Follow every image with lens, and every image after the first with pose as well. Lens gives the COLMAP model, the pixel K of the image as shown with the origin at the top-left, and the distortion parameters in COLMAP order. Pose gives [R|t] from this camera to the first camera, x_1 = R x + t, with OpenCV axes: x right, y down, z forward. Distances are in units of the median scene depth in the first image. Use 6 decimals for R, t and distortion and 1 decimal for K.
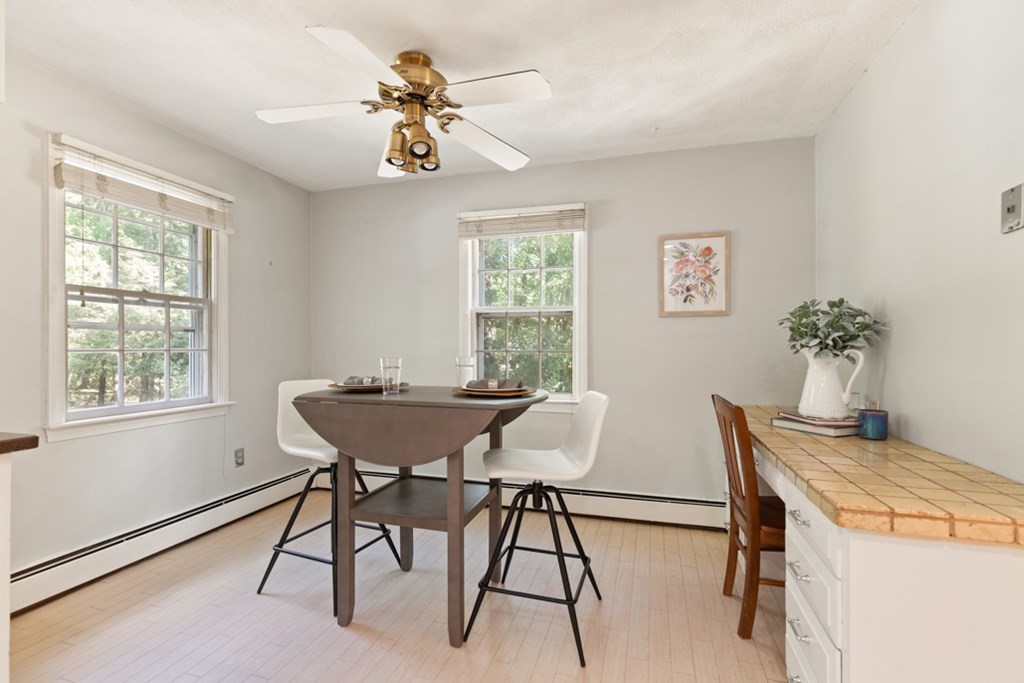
lens RADIAL K [[472.0, 0, 518.2], [0, 472.0, 348.5], [0, 0, 1]] dist [0.001987, -0.000149]
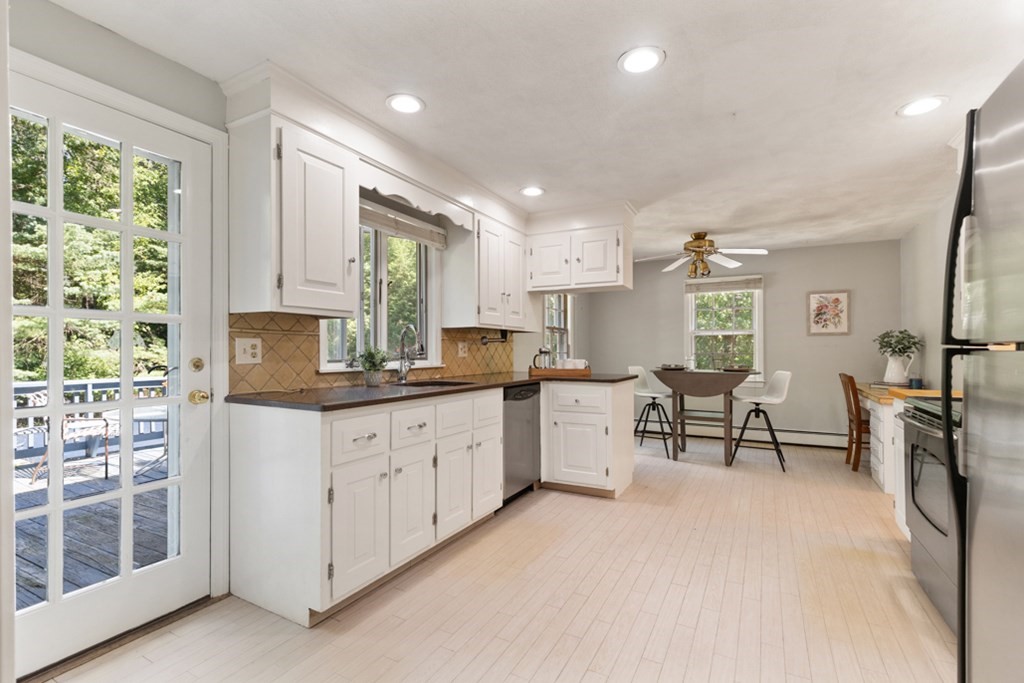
lens RADIAL K [[472.0, 0, 506.4], [0, 472.0, 351.6], [0, 0, 1]] dist [0.001987, -0.000149]
pose [[0.974030, 0.000927, -0.226419, -0.599462], [-0.001595, 0.999995, -0.002766, 0.004925], [0.226416, 0.003055, 0.974026, -1.493668]]
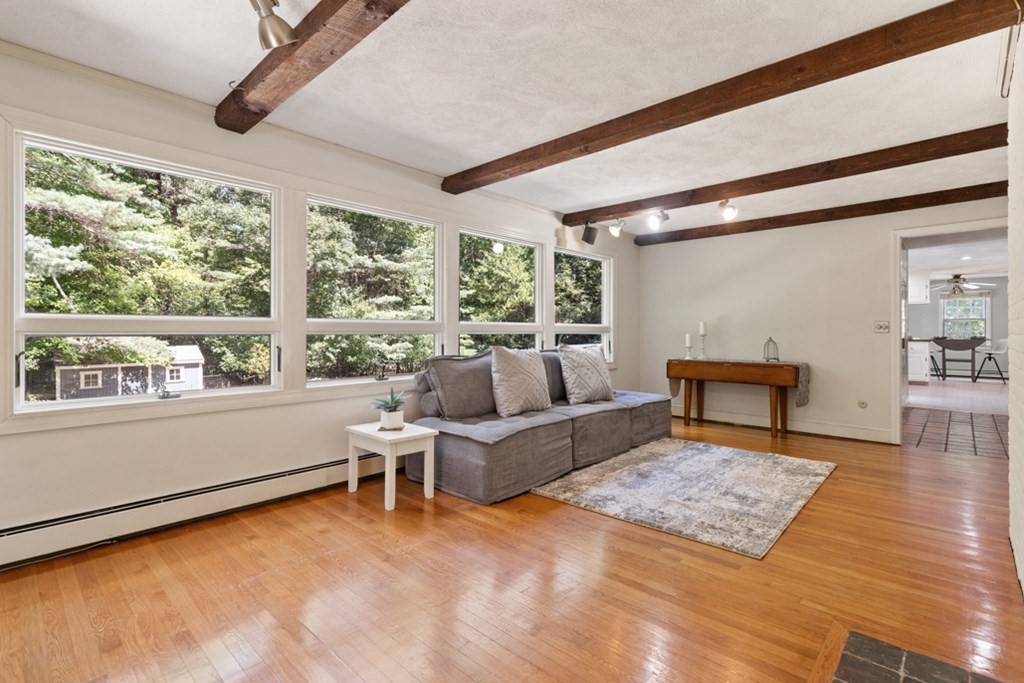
lens RADIAL K [[472.0, 0, 532.5], [0, 472.0, 330.8], [0, 0, 1]] dist [0.001987, -0.000149]
pose [[0.890592, -0.001648, -0.454801, -1.871121], [-0.003995, 0.999927, -0.011446, 0.078300], [0.454786, 0.012011, 0.890520, -5.345975]]
